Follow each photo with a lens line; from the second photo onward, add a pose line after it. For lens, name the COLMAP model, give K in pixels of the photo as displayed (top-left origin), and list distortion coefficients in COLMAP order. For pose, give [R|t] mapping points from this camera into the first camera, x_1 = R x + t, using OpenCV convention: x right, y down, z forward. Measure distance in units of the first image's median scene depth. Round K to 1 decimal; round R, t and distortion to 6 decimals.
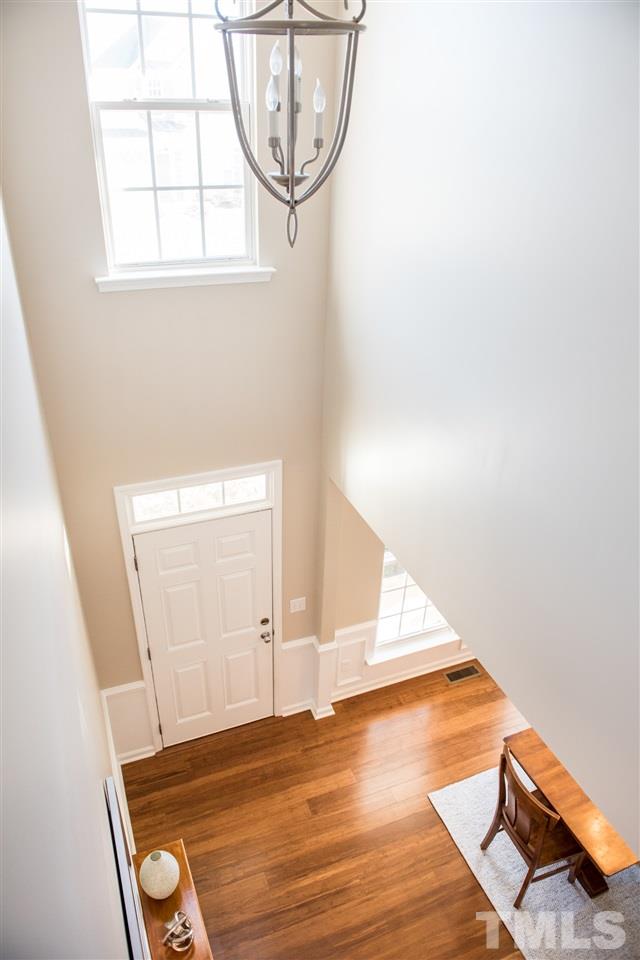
lens RADIAL K [[675.2, 0, 320.0], [0, 675.2, 480.0], [0, 0, 1]] dist [-0.033390, 0.000202]
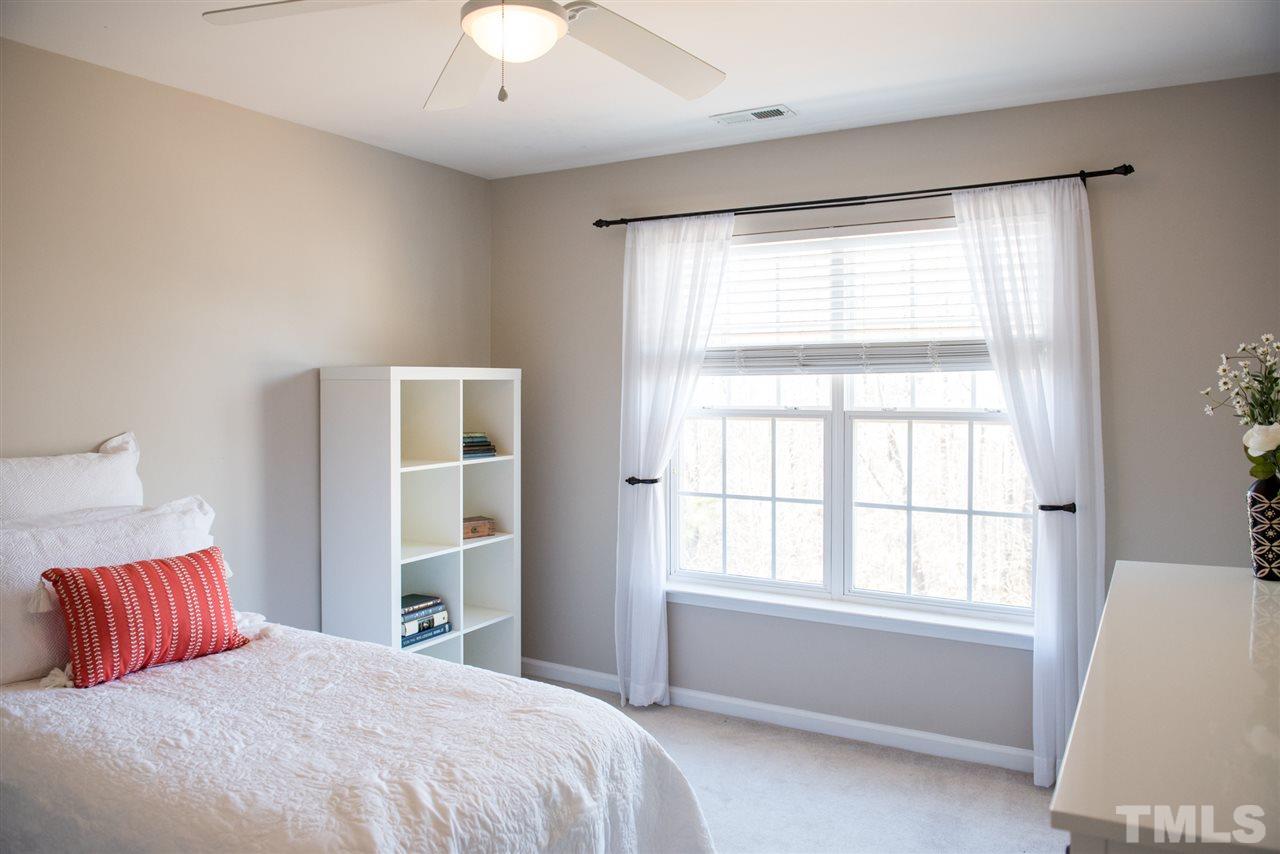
lens RADIAL K [[900.3, 0, 641.6], [0, 900.3, 409.2], [0, 0, 1]] dist [-0.033390, 0.000202]
pose [[0.613207, -0.003623, -0.789914, 0.439327], [-0.392214, 0.866618, -0.308449, -0.084514], [0.685671, 0.498958, 0.529996, 0.161177]]
